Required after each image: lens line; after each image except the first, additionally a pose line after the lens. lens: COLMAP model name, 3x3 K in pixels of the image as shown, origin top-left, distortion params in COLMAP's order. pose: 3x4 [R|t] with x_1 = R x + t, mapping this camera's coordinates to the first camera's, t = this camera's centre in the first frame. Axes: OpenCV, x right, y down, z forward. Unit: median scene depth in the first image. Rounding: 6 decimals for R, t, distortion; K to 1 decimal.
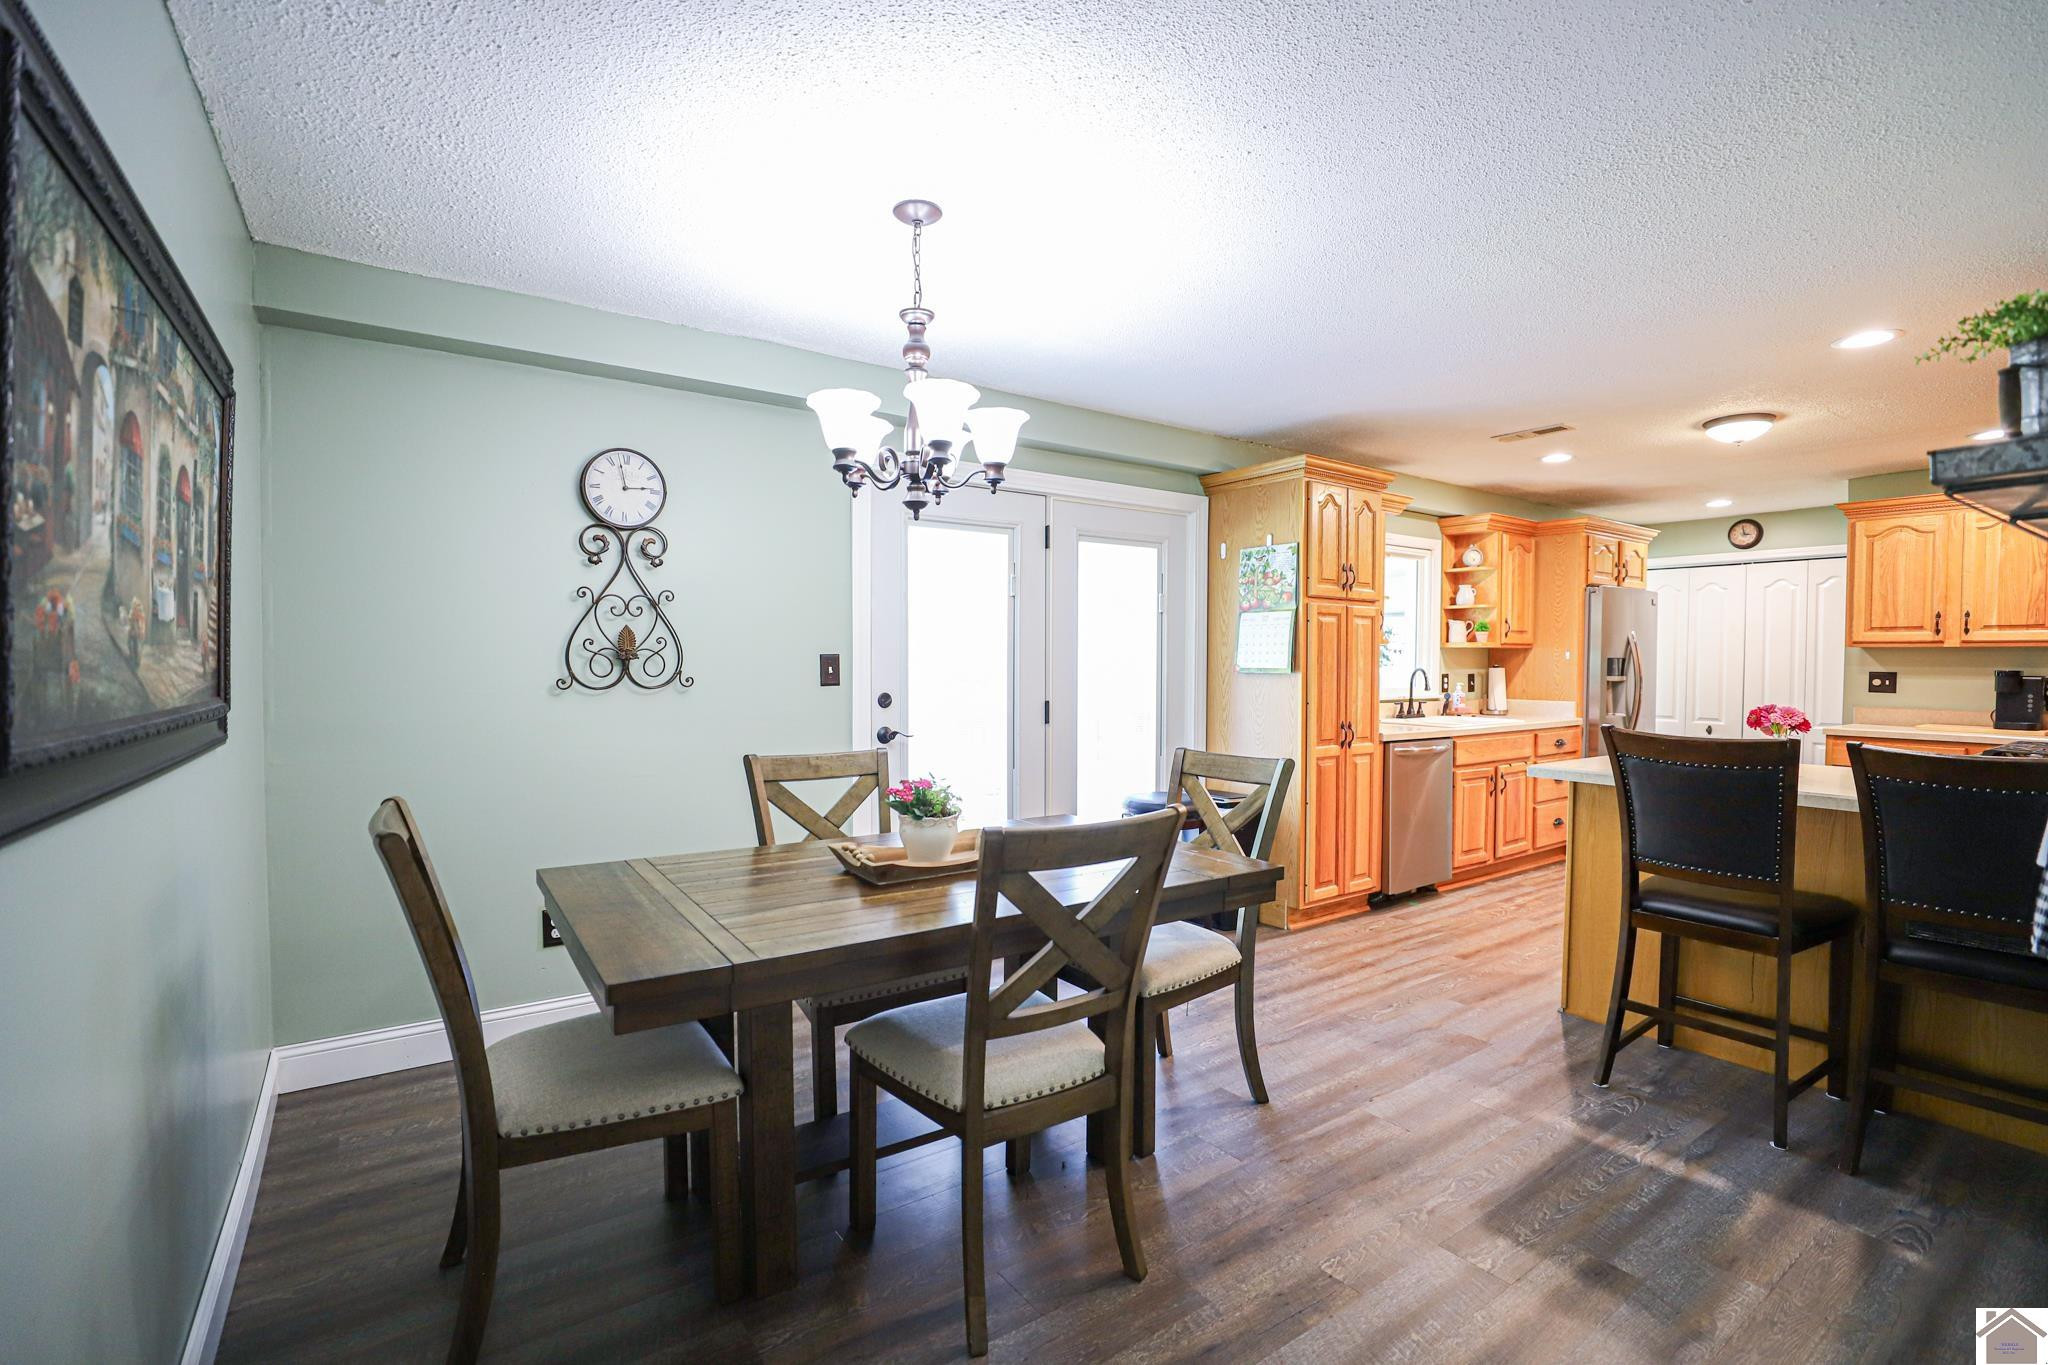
lens RADIAL K [[941.7, 0, 1022.0], [0, 941.7, 684.3], [0, 0, 1]] dist [-0.023222, 0.001060]
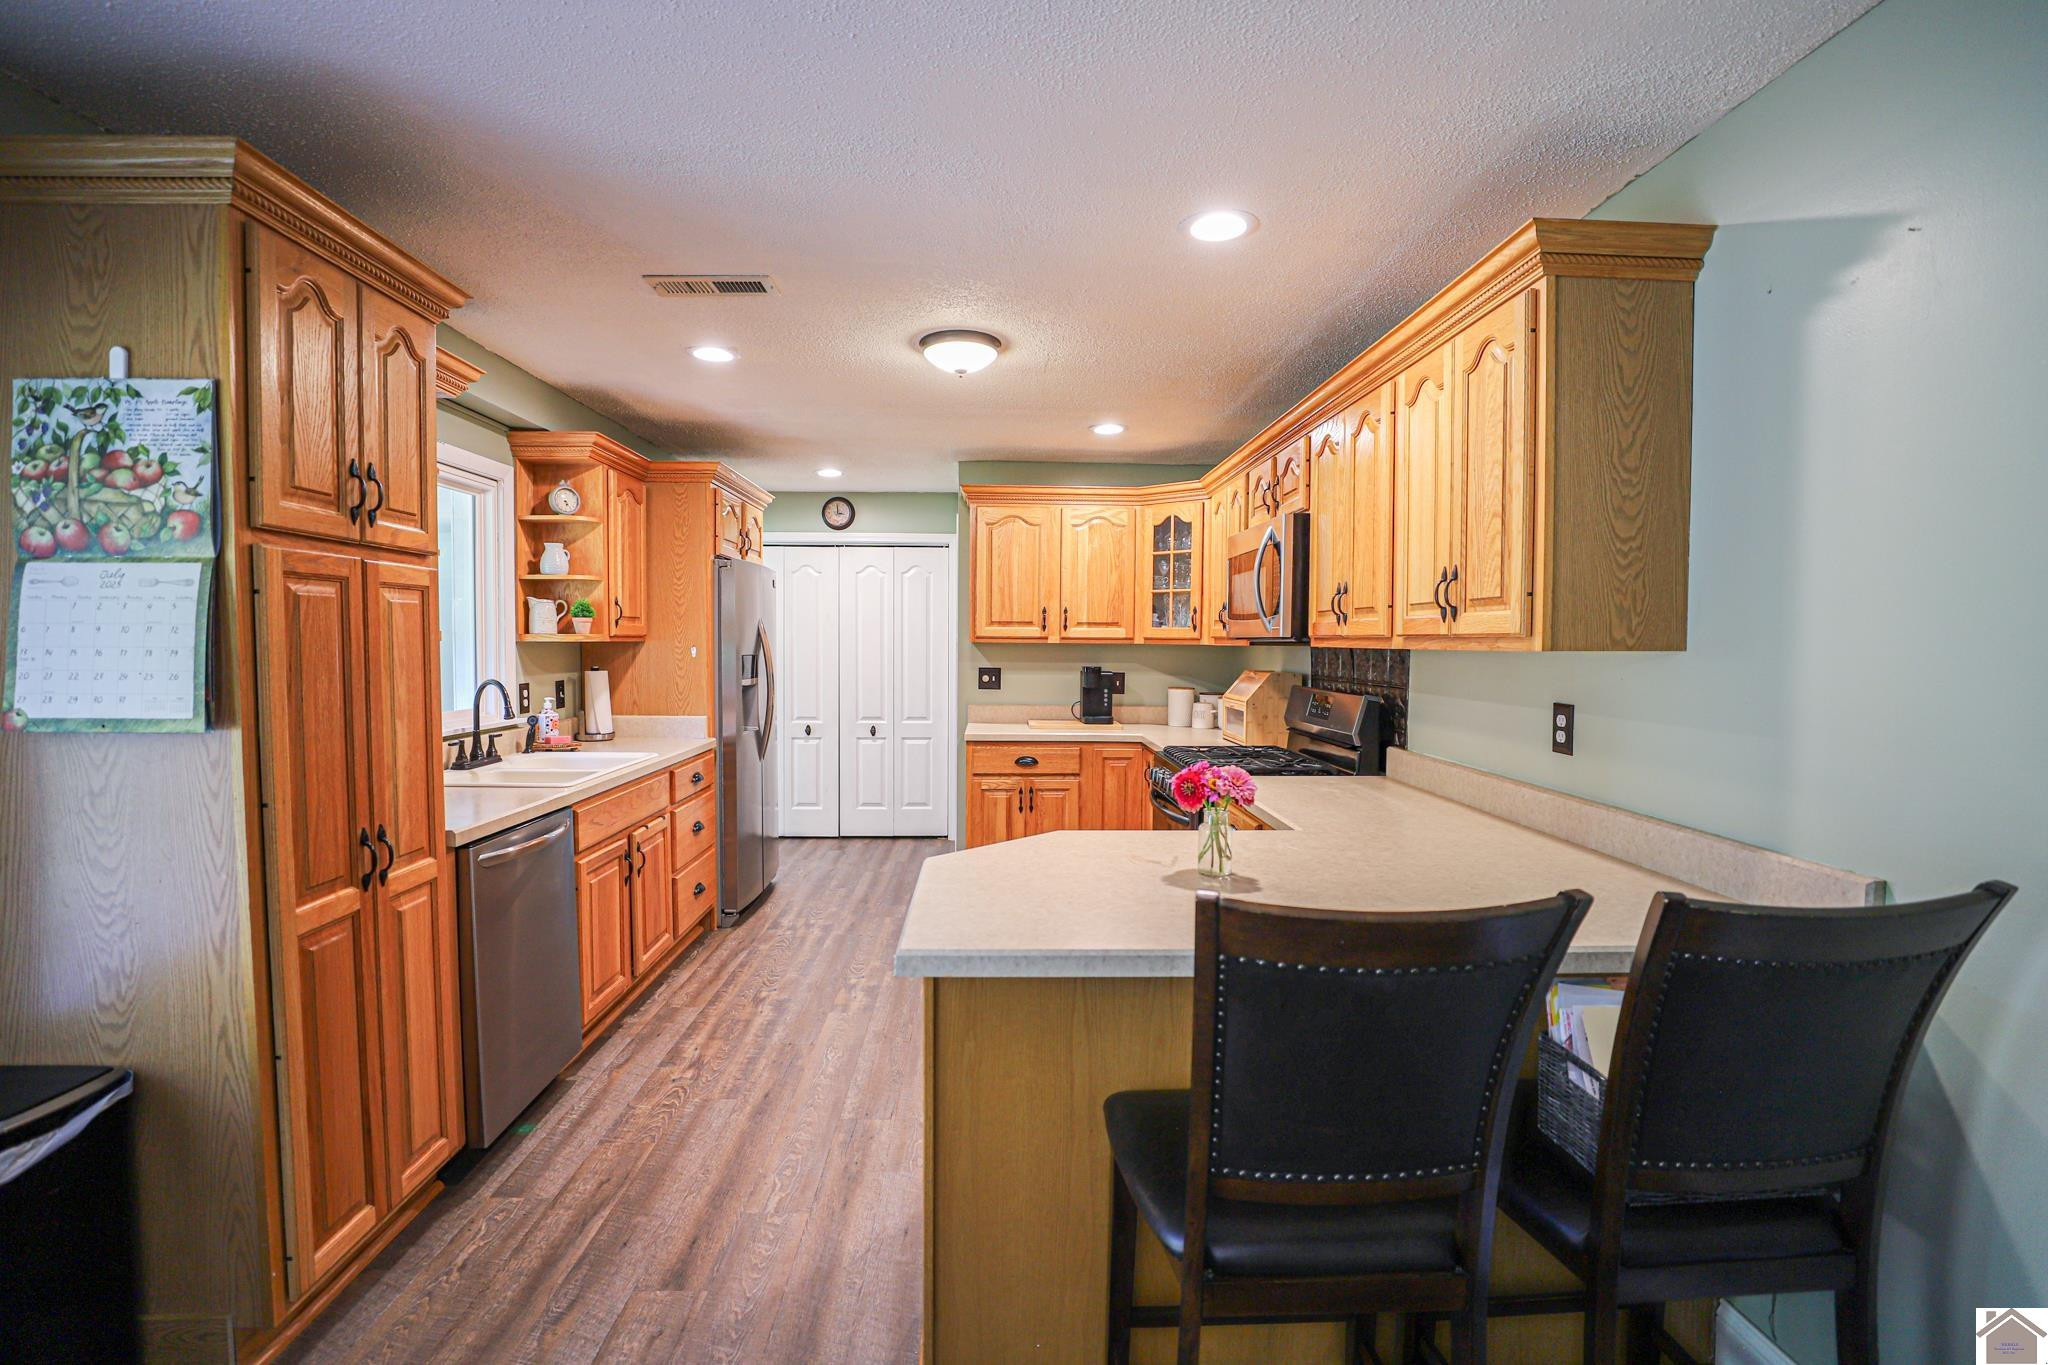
lens RADIAL K [[941.7, 0, 1022.0], [0, 941.7, 684.3], [0, 0, 1]] dist [-0.023222, 0.001060]
pose [[0.552296, -0.039483, 0.832713, 0.135175], [0.018246, 0.999211, 0.035277, -0.031383], [-0.833448, -0.004290, 0.552581, 0.445795]]
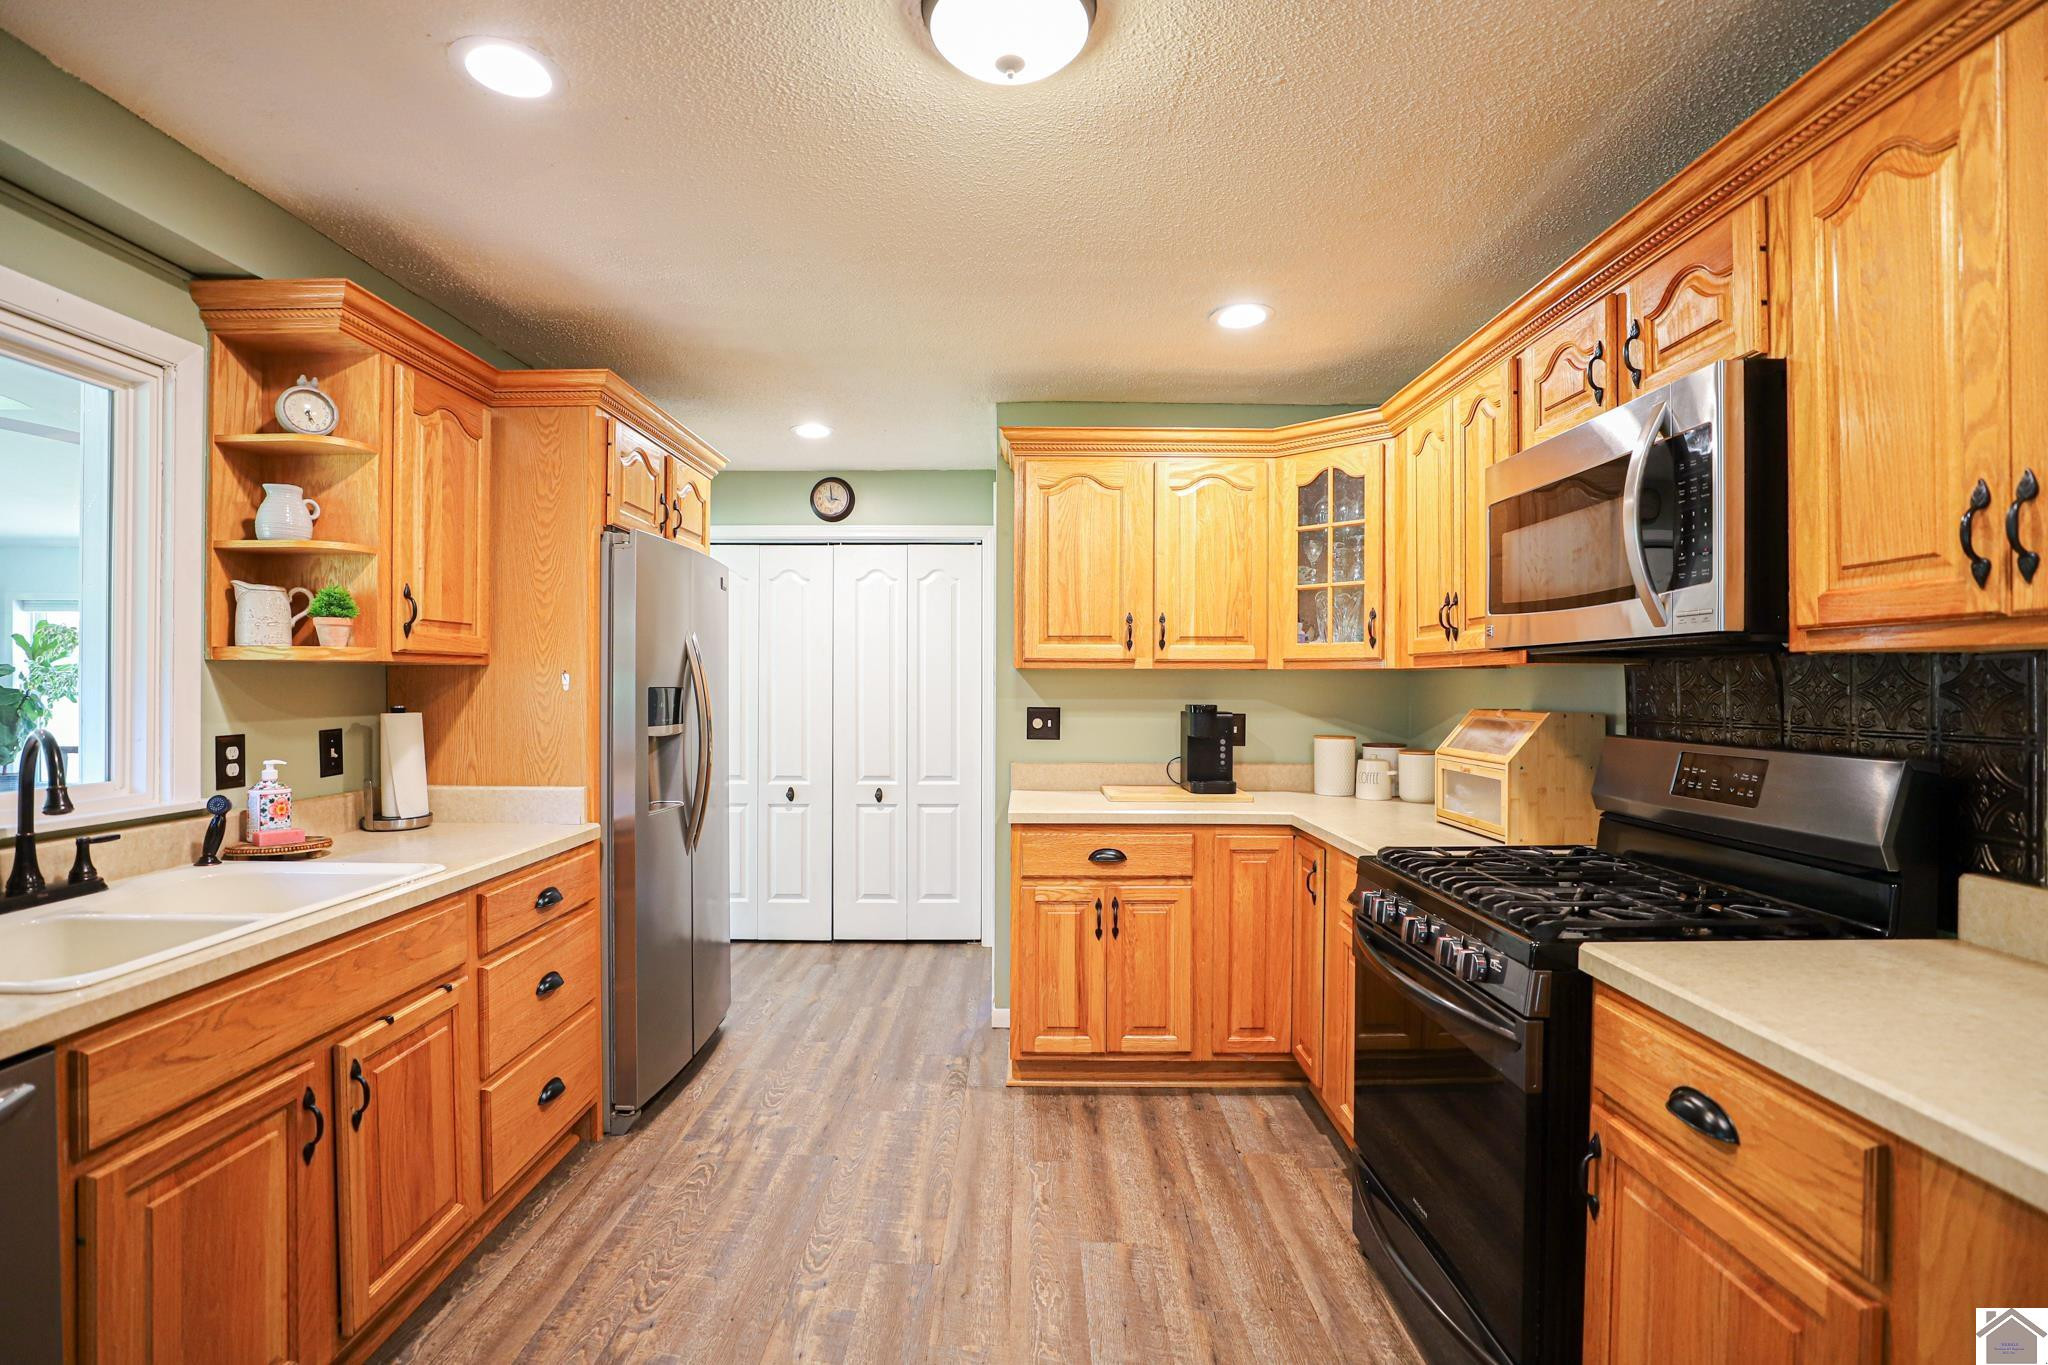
lens RADIAL K [[941.7, 0, 1022.0], [0, 941.7, 684.3], [0, 0, 1]] dist [-0.023222, 0.001060]
pose [[0.580231, -0.003995, 0.814442, 0.403196], [0.022399, 0.999688, -0.011055, -0.023354], [-0.814144, 0.024657, 0.580139, 0.656823]]
